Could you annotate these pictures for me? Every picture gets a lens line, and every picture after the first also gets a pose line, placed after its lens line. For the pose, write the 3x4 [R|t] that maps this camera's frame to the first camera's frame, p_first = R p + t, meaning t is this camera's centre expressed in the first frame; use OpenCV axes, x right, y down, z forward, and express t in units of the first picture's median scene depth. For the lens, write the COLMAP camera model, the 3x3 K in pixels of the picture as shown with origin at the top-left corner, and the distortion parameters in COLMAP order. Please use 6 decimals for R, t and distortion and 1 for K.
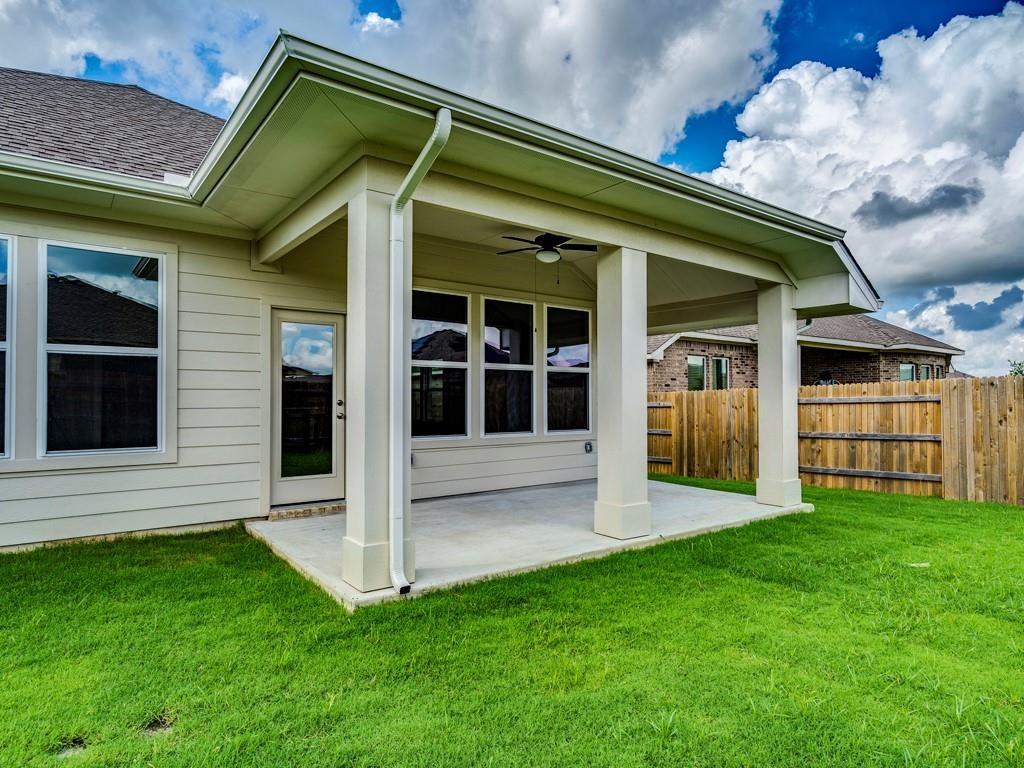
lens RADIAL K [[594.6, 0, 522.3], [0, 594.6, 391.9], [0, 0, 1]] dist [0.036354, 0.001357]
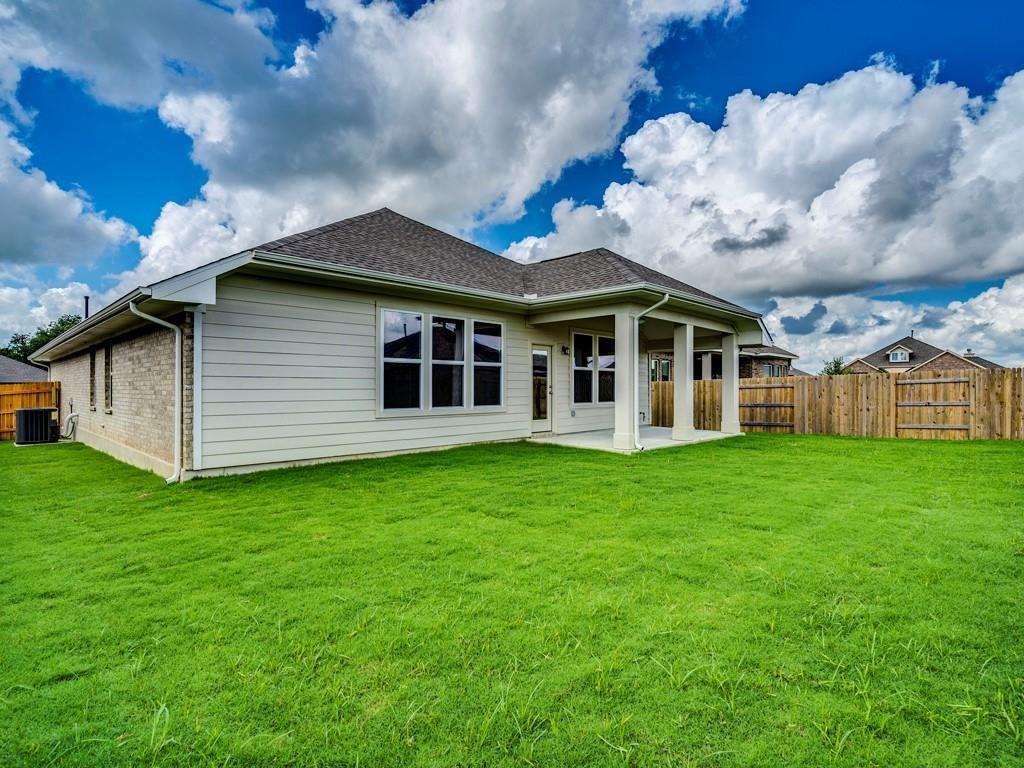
lens RADIAL K [[525.6, 0, 501.9], [0, 525.6, 381.9], [0, 0, 1]] dist [0.002286, -0.001642]
pose [[0.991554, 0.002579, 0.129666, -0.506347], [-0.003014, 0.999990, 0.003157, -0.004055], [-0.129656, -0.003522, 0.991553, -0.621857]]
